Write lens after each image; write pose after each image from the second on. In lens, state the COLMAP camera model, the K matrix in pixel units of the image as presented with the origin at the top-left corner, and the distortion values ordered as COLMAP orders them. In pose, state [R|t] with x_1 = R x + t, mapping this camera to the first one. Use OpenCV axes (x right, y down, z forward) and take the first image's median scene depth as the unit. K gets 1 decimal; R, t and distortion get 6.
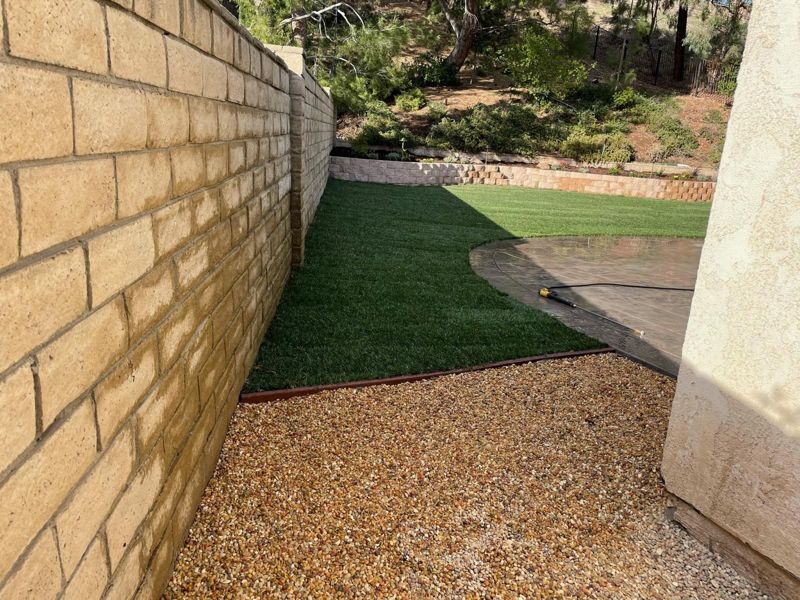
lens RADIAL K [[607.7, 0, 403.0], [0, 607.7, 297.2], [0, 0, 1]] dist [0.084389, -0.112671]
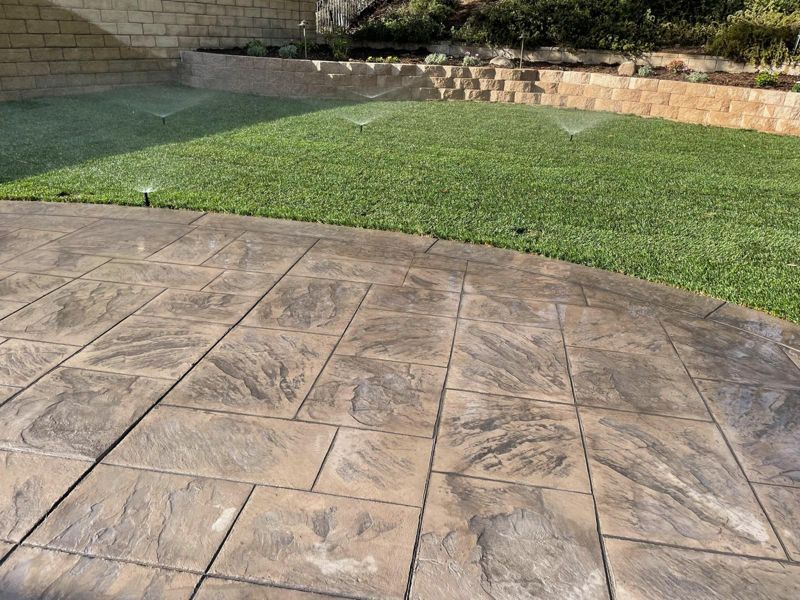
lens RADIAL K [[607.7, 0, 403.0], [0, 607.7, 297.2], [0, 0, 1]] dist [0.084389, -0.112671]
pose [[0.837235, 0.179600, -0.516508, 0.356970], [-0.119675, 0.981809, 0.147406, -0.067337], [0.533587, -0.061600, 0.843499, 0.391197]]
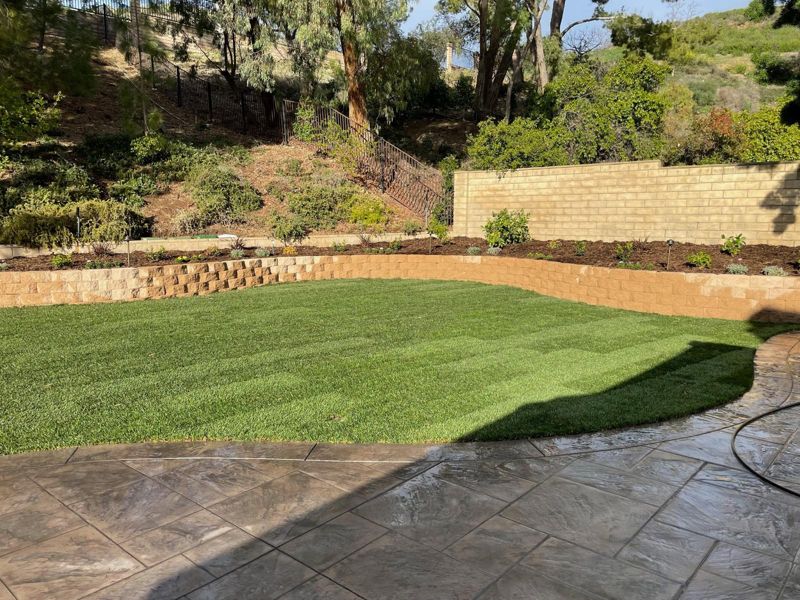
lens RADIAL K [[607.7, 0, 403.0], [0, 607.7, 297.2], [0, 0, 1]] dist [0.084389, -0.112671]
pose [[0.906714, -0.143037, 0.396750, 0.369737], [0.183483, 0.980824, -0.065716, -0.068860], [-0.379742, 0.132382, 0.915571, 0.323393]]
